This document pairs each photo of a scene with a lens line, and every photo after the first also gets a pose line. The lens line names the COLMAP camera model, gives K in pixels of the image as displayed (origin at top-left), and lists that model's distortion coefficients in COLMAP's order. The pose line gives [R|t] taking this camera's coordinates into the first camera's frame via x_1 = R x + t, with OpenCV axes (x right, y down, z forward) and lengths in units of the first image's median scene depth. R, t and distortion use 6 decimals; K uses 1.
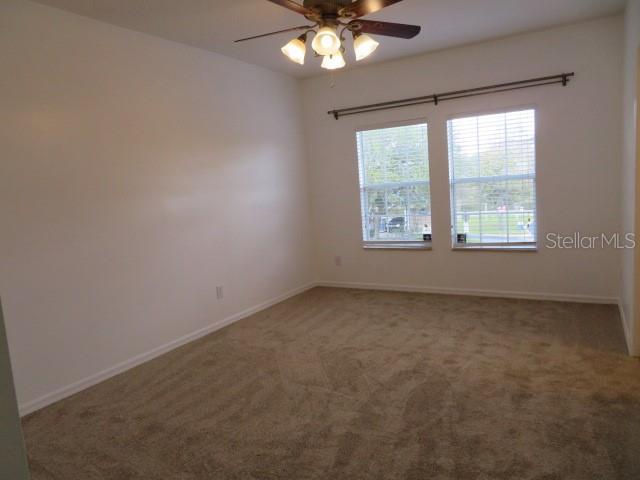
lens RADIAL K [[461.7, 0, 318.4], [0, 461.7, 239.1], [0, 0, 1]] dist [-0.004780, 0.004333]
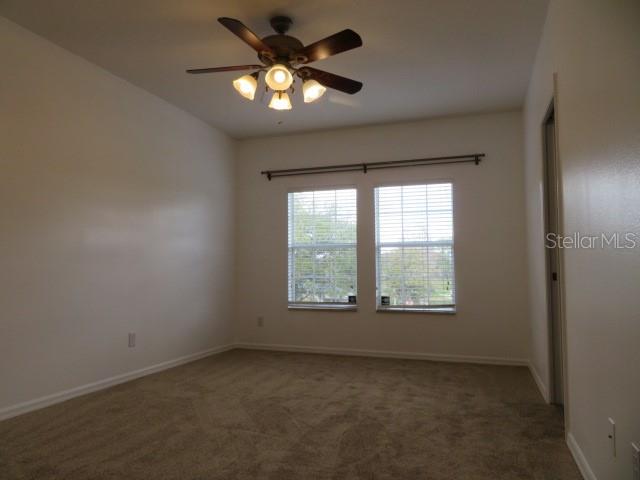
lens RADIAL K [[461.7, 0, 317.6], [0, 461.7, 240.5], [0, 0, 1]] dist [-0.004780, 0.004333]
pose [[0.980967, 0.080658, 0.176632, -0.042330], [-0.045171, 0.979481, -0.196409, 0.112904], [-0.188850, 0.184692, 0.964481, 0.025918]]
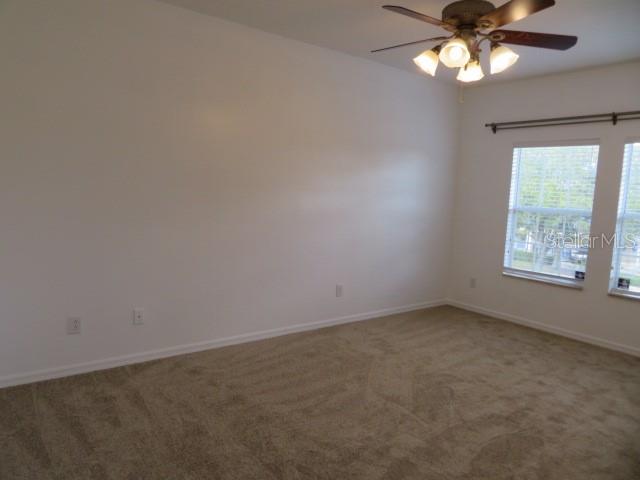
lens RADIAL K [[461.7, 0, 316.5], [0, 461.7, 241.3], [0, 0, 1]] dist [-0.004780, 0.004333]
pose [[0.921877, 0.154544, -0.355331, 0.119856], [-0.155600, 0.987483, 0.025794, -0.018552], [0.354869, 0.031511, 0.934385, 0.012697]]
